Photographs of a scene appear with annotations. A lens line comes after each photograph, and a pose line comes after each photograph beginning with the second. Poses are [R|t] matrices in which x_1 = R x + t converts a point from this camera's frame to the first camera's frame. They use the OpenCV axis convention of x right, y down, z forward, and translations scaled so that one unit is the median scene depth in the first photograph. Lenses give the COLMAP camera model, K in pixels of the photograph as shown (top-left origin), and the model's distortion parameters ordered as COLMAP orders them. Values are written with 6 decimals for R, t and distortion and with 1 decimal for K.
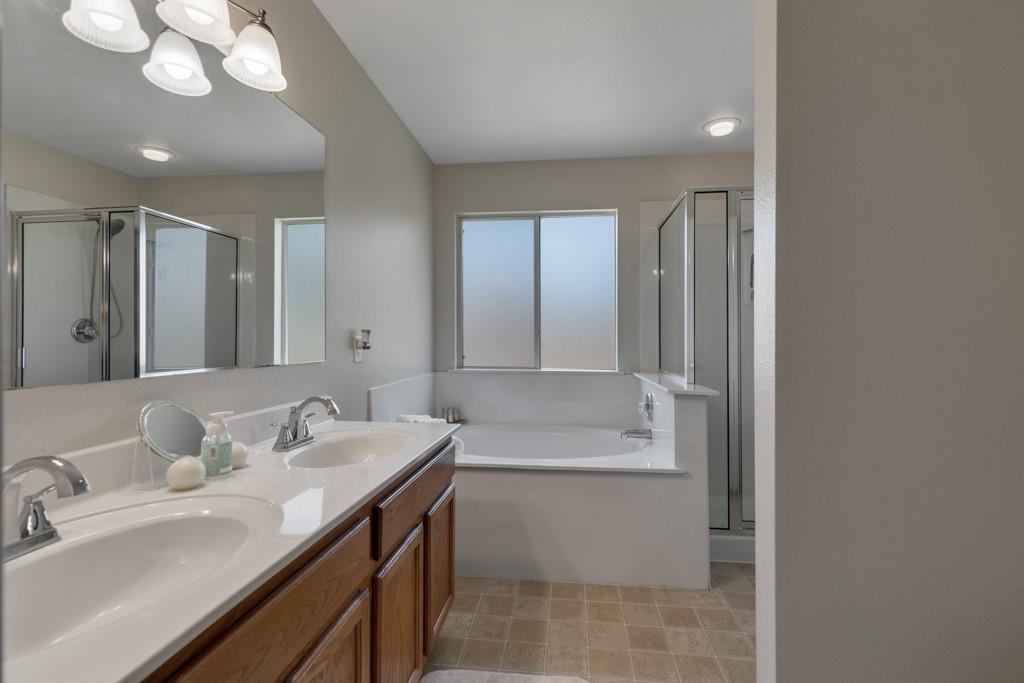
lens RADIAL K [[464.7, 0, 510.8], [0, 464.7, 335.2], [0, 0, 1]] dist [0.008212, -0.001475]
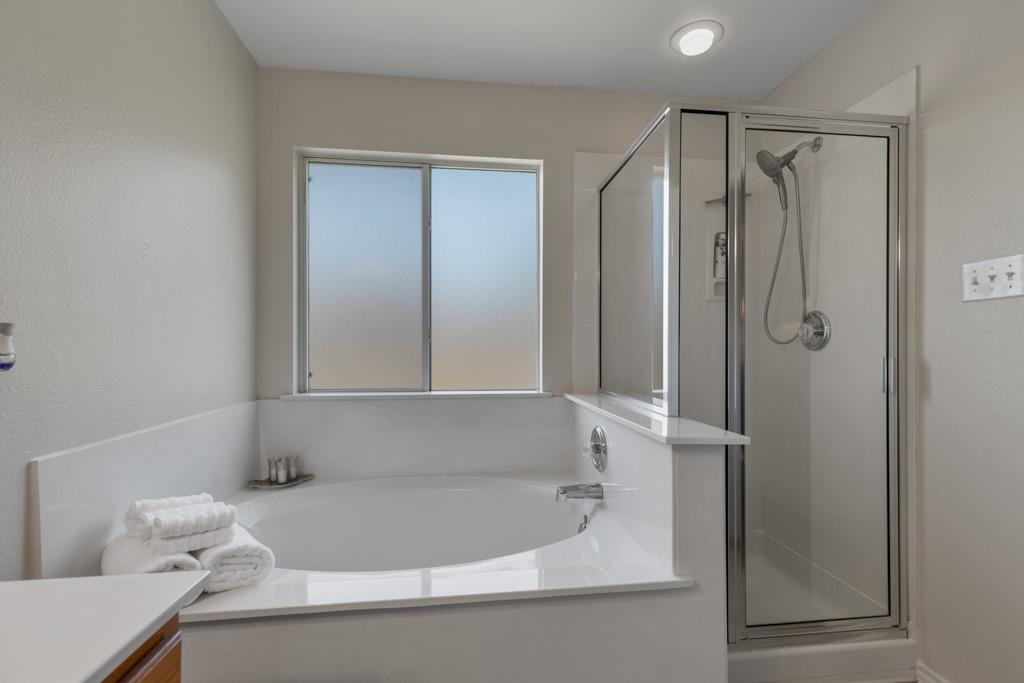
lens RADIAL K [[464.7, 0, 516.6], [0, 464.7, 337.7], [0, 0, 1]] dist [0.008212, -0.001475]
pose [[0.970094, 0.003789, 0.242701, 0.022037], [-0.000328, 0.999898, -0.014299, 0.005373], [-0.242731, 0.013792, 0.969996, 0.333640]]
